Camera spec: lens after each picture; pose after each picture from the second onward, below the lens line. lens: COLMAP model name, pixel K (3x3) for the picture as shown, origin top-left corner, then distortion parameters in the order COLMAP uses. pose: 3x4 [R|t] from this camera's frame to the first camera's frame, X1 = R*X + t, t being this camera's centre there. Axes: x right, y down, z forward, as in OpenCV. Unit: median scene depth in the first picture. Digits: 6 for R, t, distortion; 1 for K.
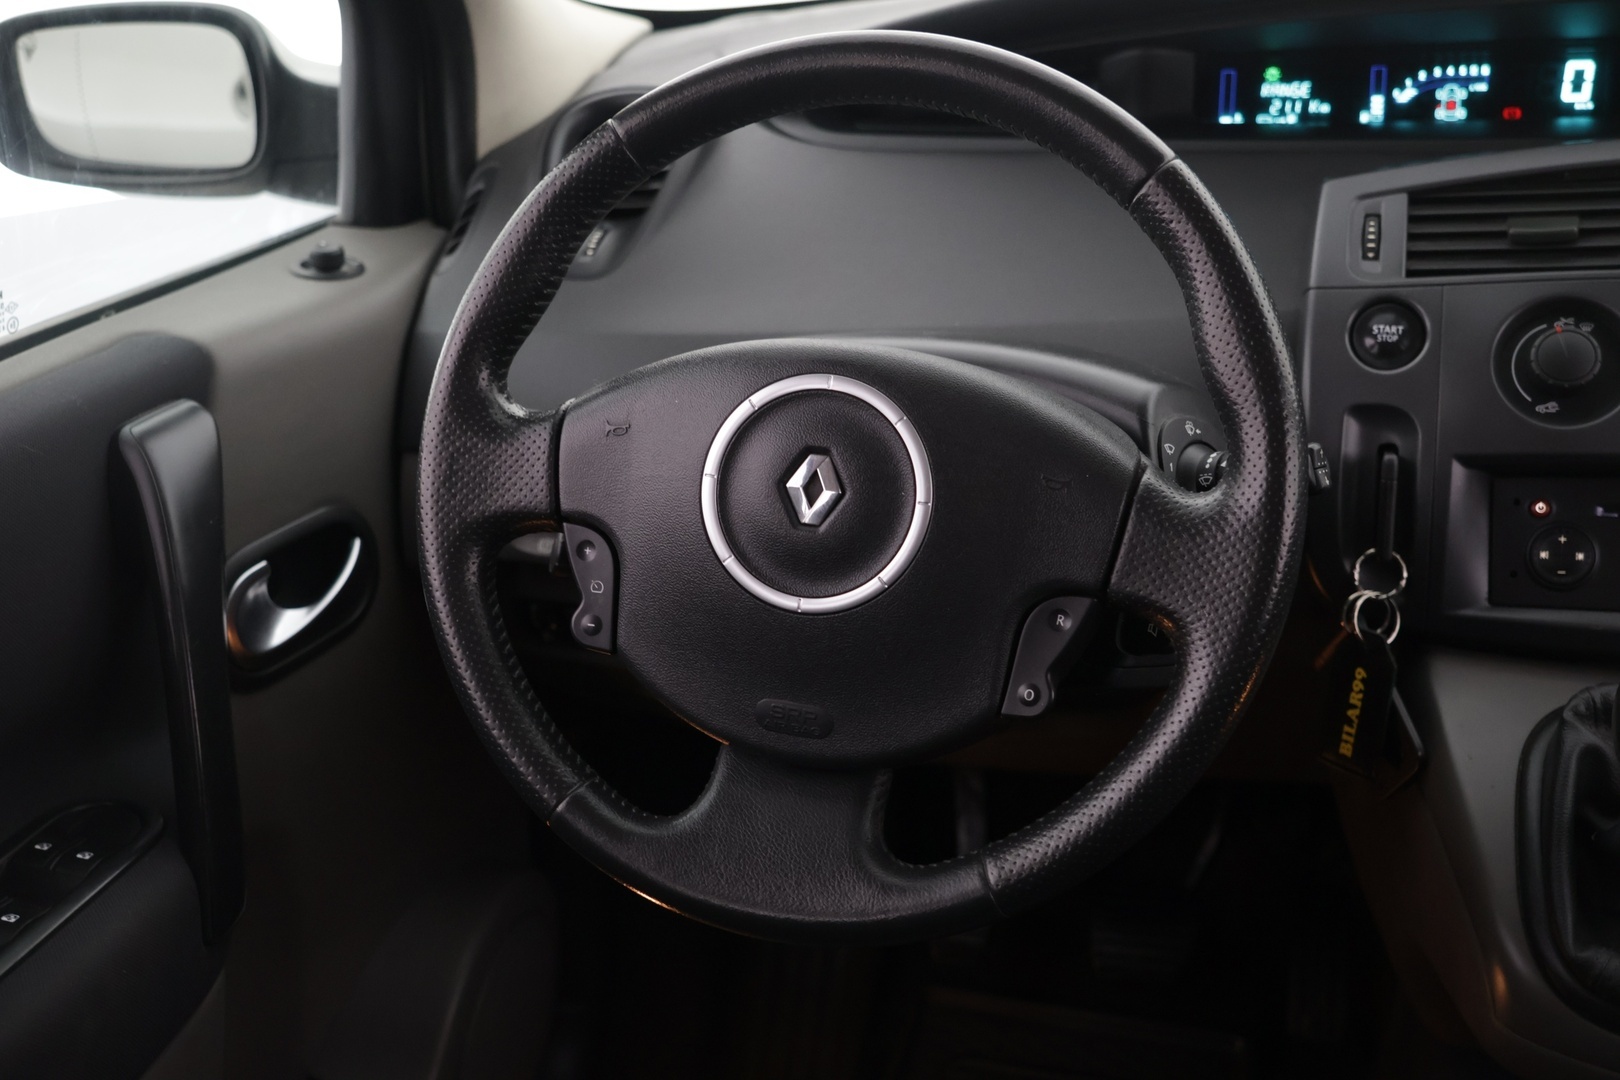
lens RADIAL K [[1905.9, 0, 809.1], [0, 1905.9, 530.4], [0, 0, 1]] dist [0.022161, 0.000000]
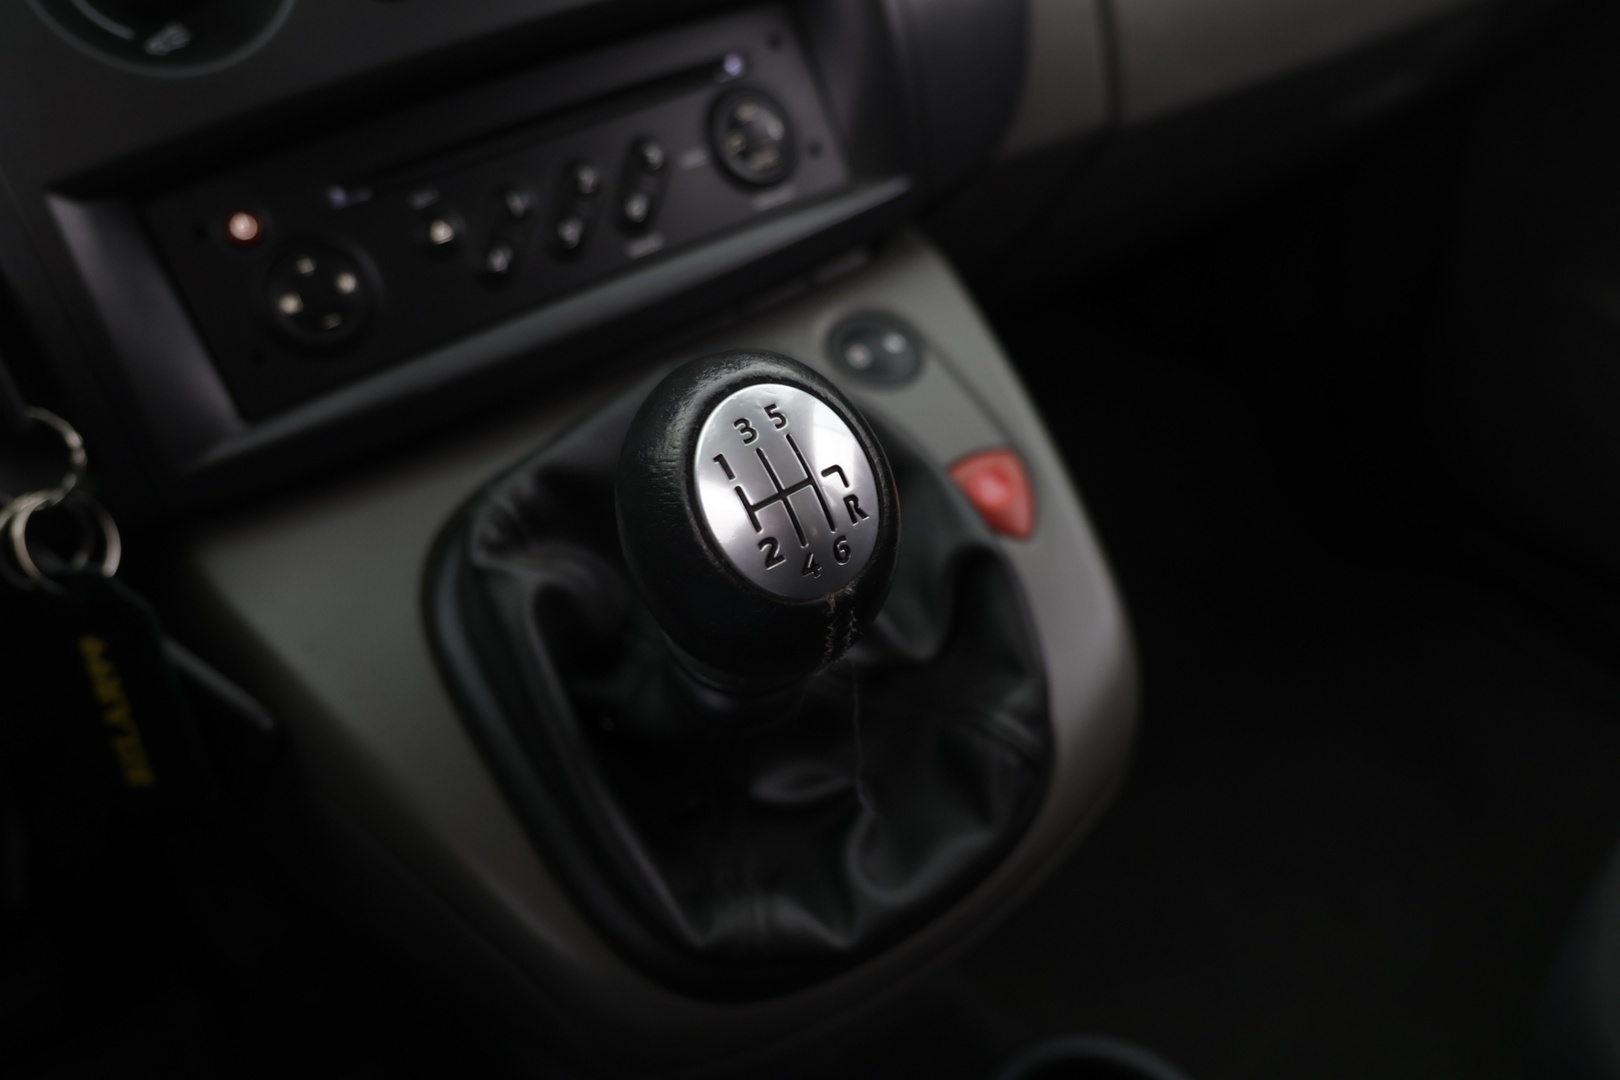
lens RADIAL K [[1426.1, 0, 818.2], [0, 1426.1, 547.3], [0, 0, 1]] dist [-0.004637, -0.005646]
pose [[0.635051, -0.478478, 0.606440, 0.189872], [0.349048, 0.878091, 0.327295, -0.007243], [-0.689113, 0.003828, 0.724644, 0.575031]]
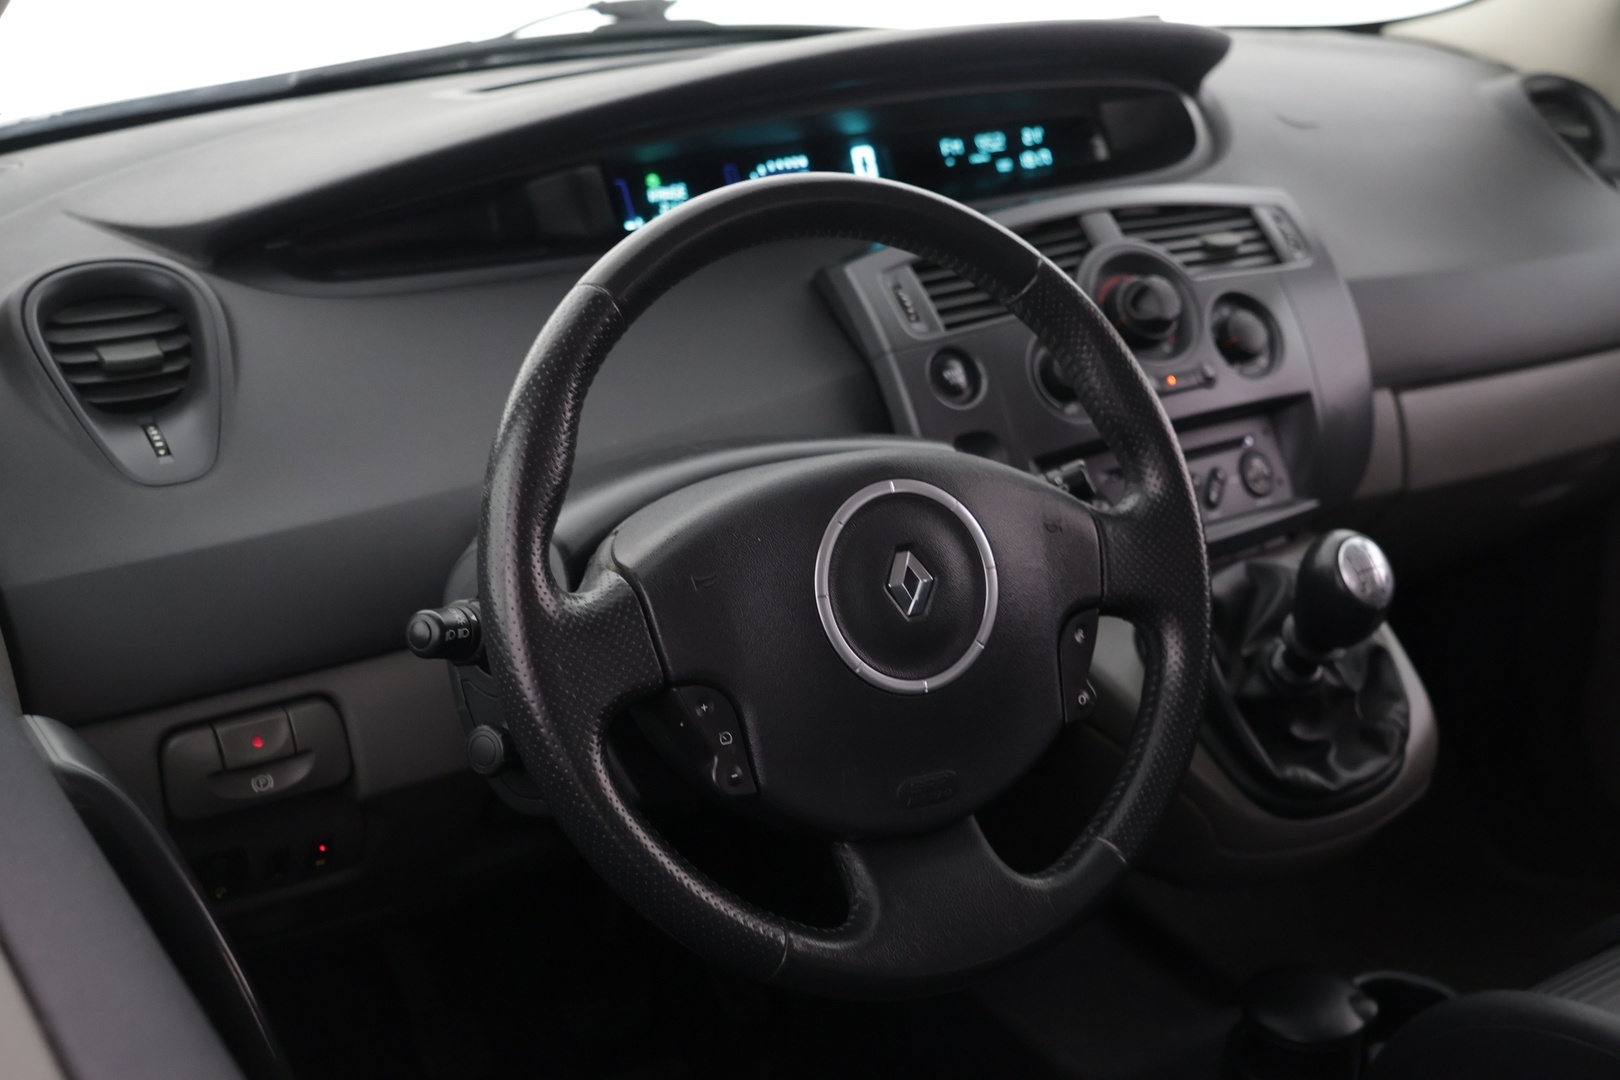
lens RADIAL K [[1990.3, 0, 800.9], [0, 1990.3, 537.0], [0, 0, 1]] dist [0.036016, 0.000000]
pose [[0.644612, -0.226603, 0.730155, -0.729370], [0.252731, 0.964530, 0.076220, -0.126105], [-0.721528, 0.135401, 0.679017, 0.207093]]
